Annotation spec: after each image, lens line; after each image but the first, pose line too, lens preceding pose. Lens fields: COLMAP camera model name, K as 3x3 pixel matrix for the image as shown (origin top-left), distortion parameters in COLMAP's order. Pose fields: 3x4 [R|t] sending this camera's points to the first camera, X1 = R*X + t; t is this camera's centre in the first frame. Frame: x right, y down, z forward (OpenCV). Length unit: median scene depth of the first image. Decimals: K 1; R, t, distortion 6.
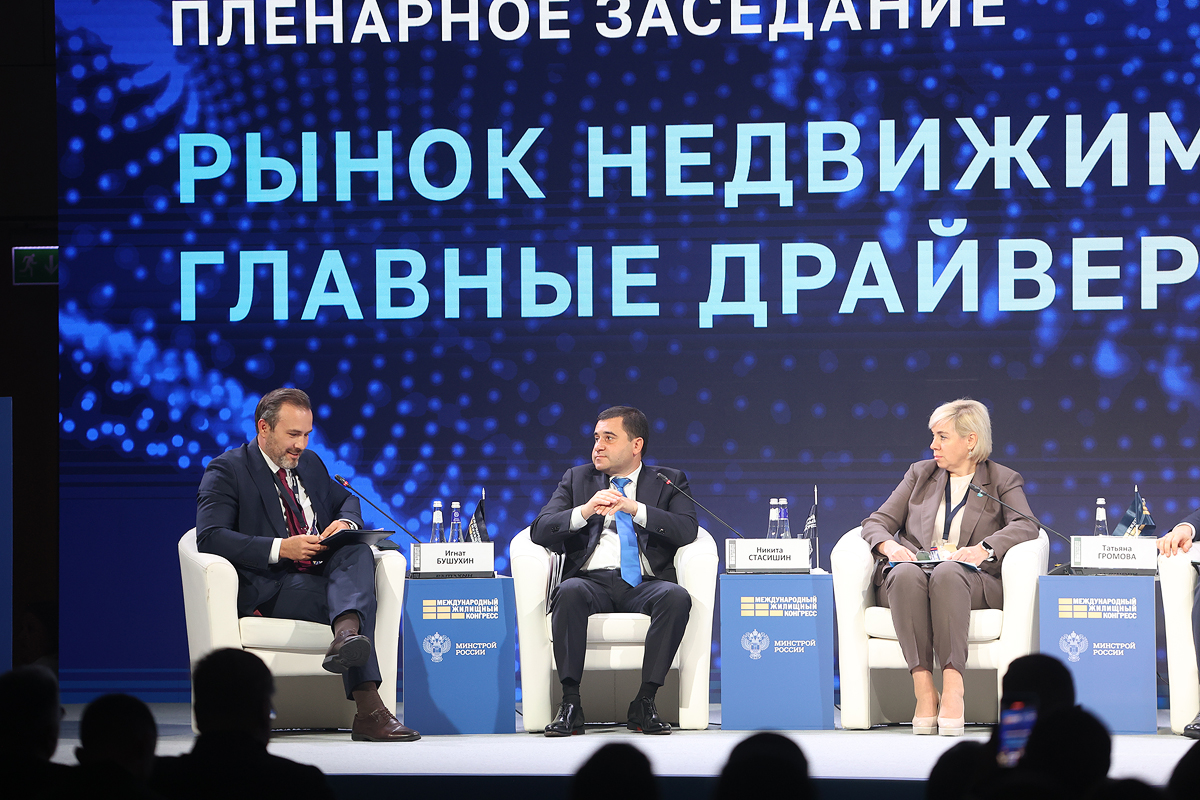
lens RADIAL K [[6807.7, 0, 600.9], [0, 6807.7, 403.2], [0, 0, 1]] dist [1.108351, 0.000000]
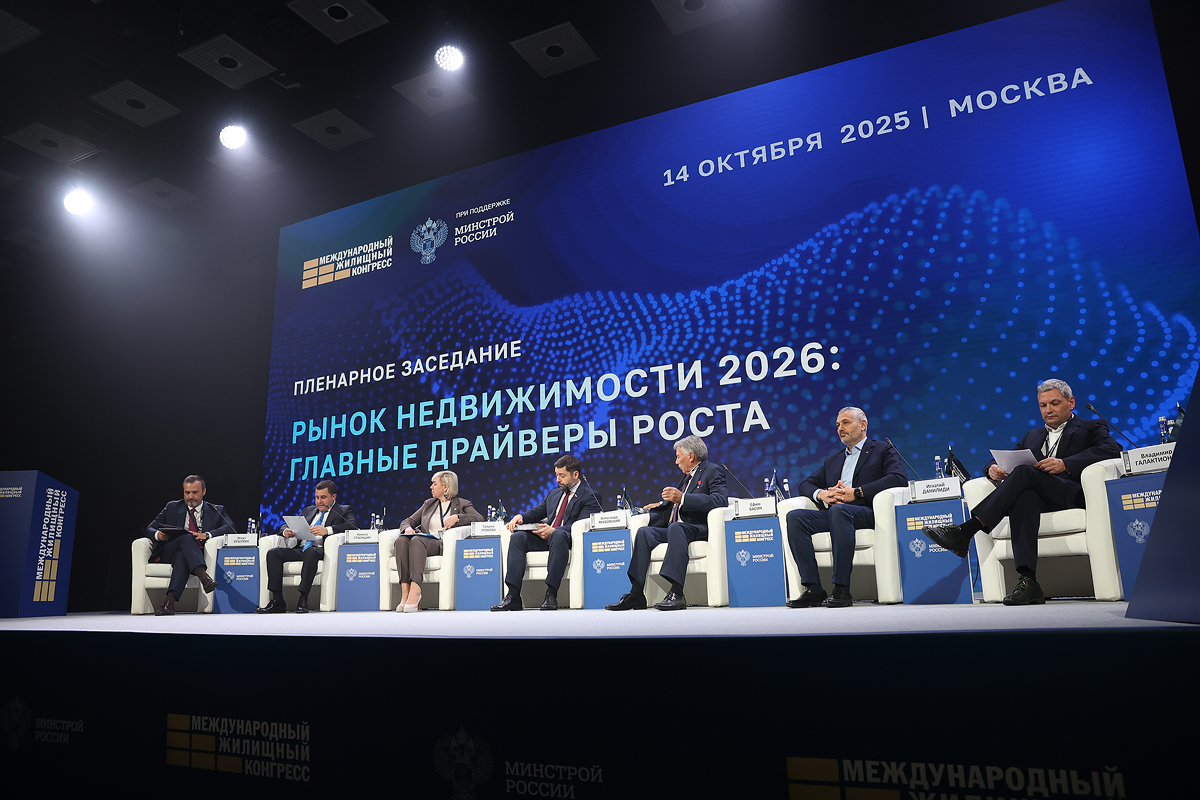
lens RADIAL K [[841.3, 0, 598.6], [0, 841.3, 399.2], [0, 0, 1]] dist [-0.067210, -0.002053]
pose [[0.981627, -0.058834, -0.181516, 0.150936], [0.017673, 0.975222, -0.220522, 0.038525], [0.189992, 0.213262, 0.958344, 0.677209]]
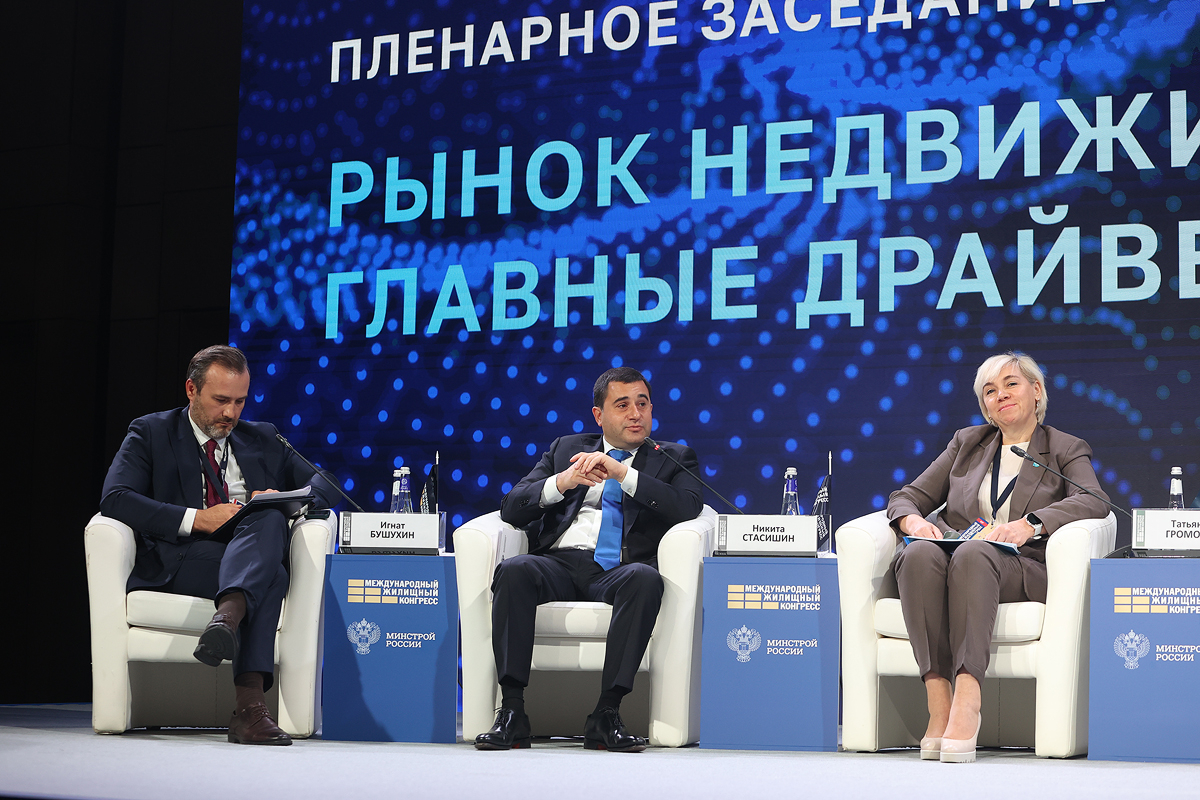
lens RADIAL K [[2534.1, 0, 601.5], [0, 2534.1, 409.7], [0, 0, 1]] dist [-0.298470, 0.000000]
pose [[0.975078, 0.005887, -0.221785, 0.067148], [-0.025218, 0.996110, -0.084430, 0.031113], [0.220425, 0.087919, 0.971433, 0.655632]]
